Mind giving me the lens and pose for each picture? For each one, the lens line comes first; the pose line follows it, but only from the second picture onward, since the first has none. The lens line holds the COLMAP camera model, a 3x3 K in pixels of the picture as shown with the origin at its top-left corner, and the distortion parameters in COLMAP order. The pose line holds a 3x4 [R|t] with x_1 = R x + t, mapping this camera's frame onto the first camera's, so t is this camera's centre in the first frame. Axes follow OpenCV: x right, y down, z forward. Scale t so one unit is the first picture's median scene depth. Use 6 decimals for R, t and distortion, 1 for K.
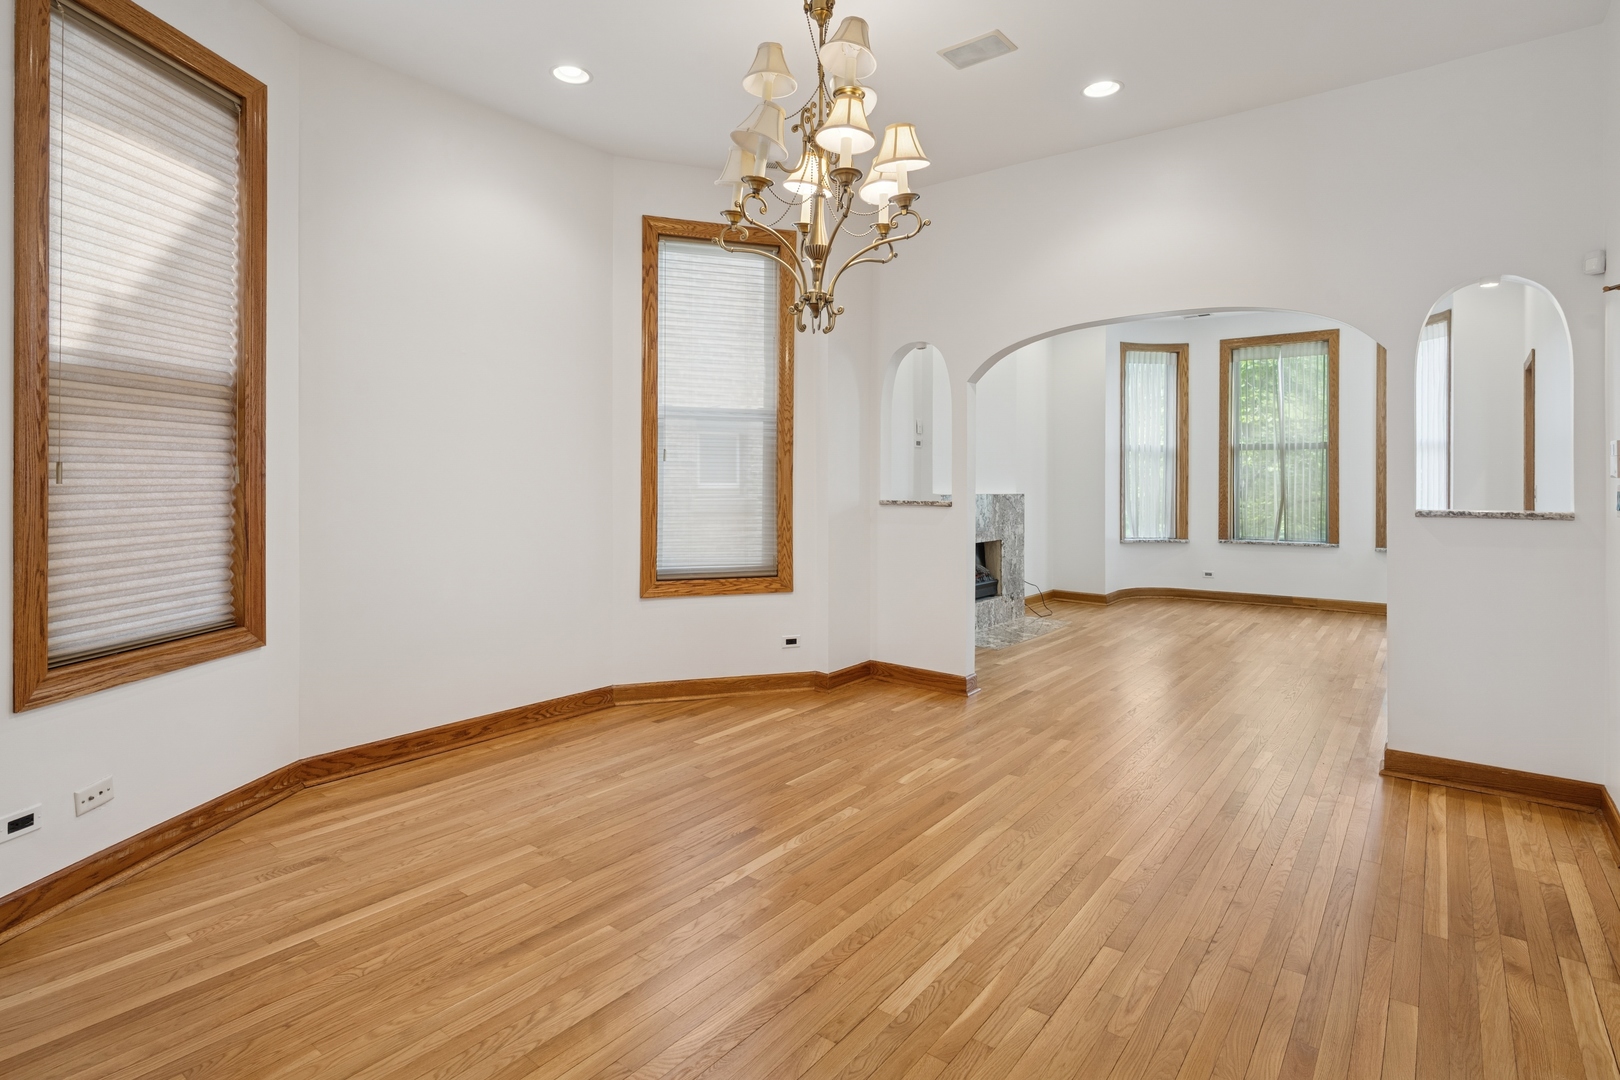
lens RADIAL K [[797.4, 0, 813.8], [0, 797.4, 488.6], [0, 0, 1]] dist [-0.000480, 0.000001]
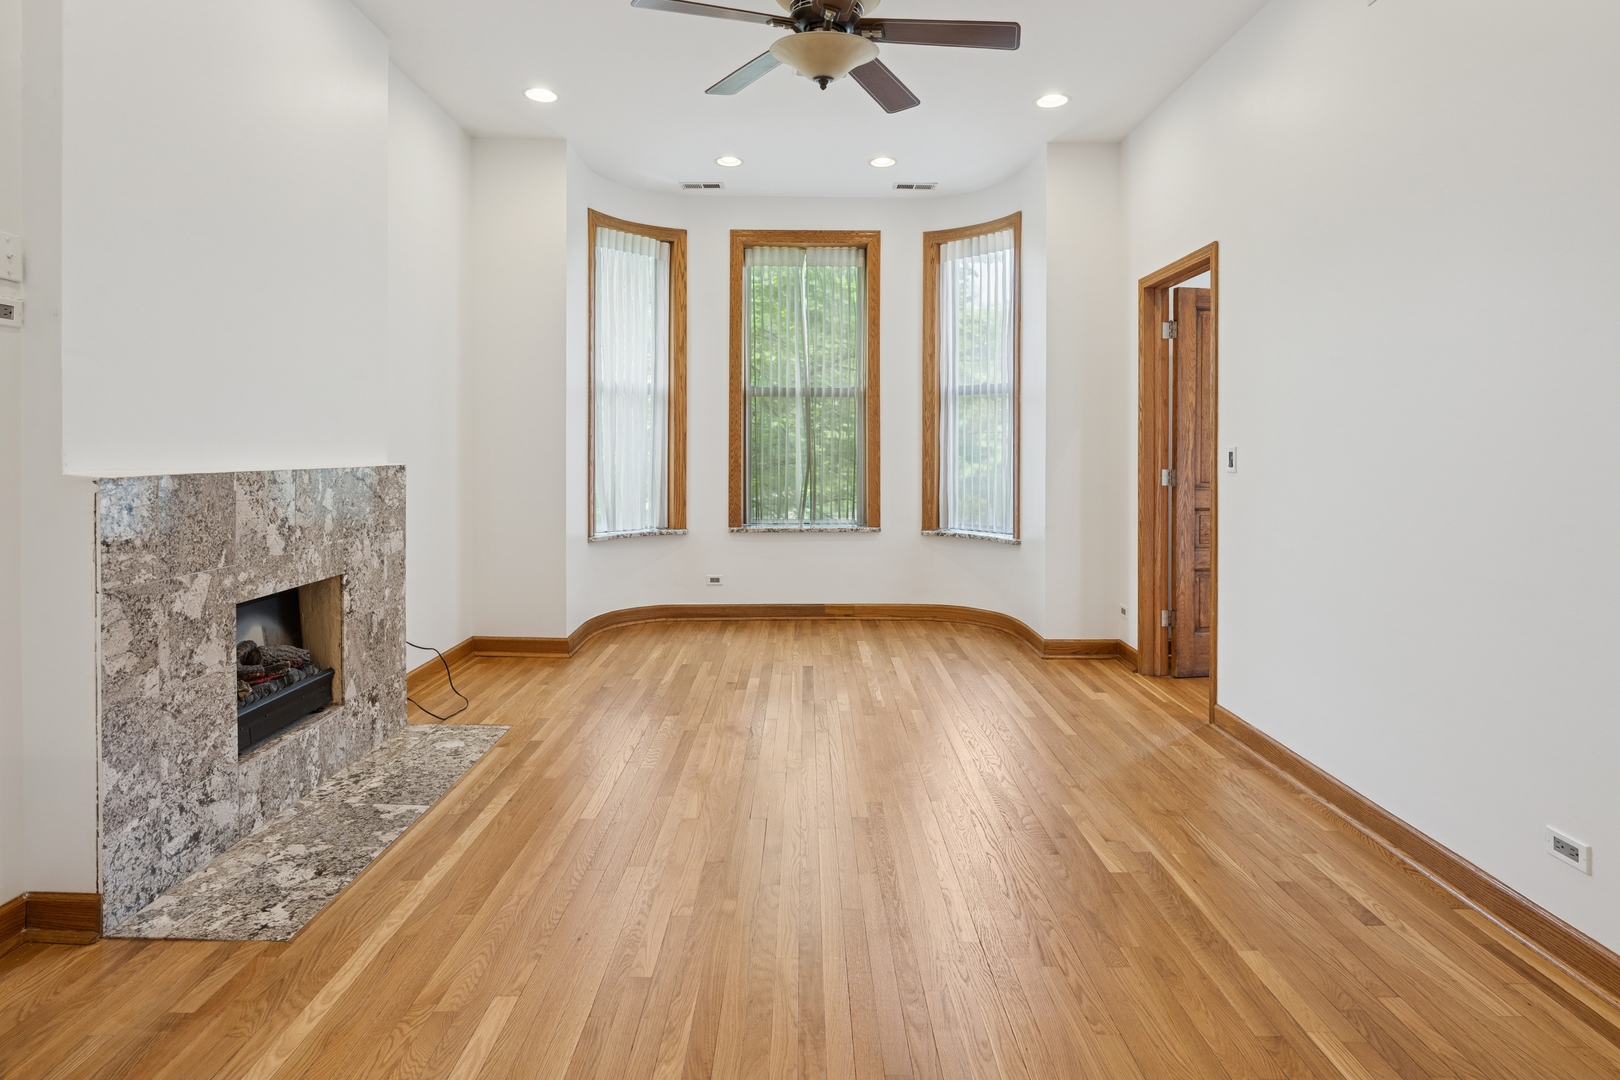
lens RADIAL K [[797.4, 0, 805.5], [0, 797.4, 449.2], [0, 0, 1]] dist [-0.000480, 0.000001]
pose [[0.781118, -0.003127, 0.624375, 0.155462], [0.001991, 0.999995, 0.002518, -0.003888], [-0.624380, -0.000724, 0.781120, 0.486164]]
